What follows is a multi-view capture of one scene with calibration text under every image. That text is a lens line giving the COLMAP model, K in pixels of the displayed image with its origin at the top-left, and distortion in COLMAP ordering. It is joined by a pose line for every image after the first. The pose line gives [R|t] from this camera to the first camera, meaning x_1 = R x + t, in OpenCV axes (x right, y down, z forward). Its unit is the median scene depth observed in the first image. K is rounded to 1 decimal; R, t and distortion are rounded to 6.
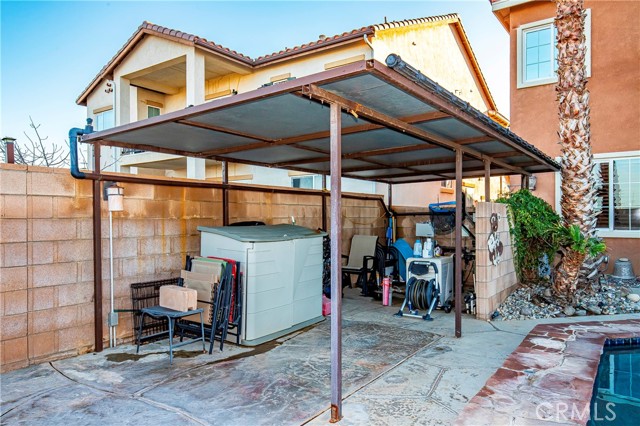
lens RADIAL K [[450.0, 0, 324.8], [0, 450.0, 215.7], [0, 0, 1]] dist [-0.006779, -0.001156]
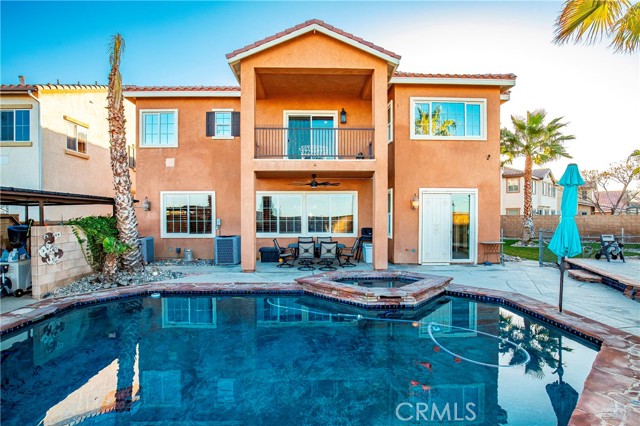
lens RADIAL K [[300.1, 0, 320.1], [0, 300.1, 215.9], [0, 0, 1]] dist [-0.032385, -0.000372]
pose [[0.772662, -0.002520, 0.634813, 0.427836], [0.004683, 0.999988, -0.001730, -0.055419], [-0.634800, 0.004310, 0.772664, -0.403494]]
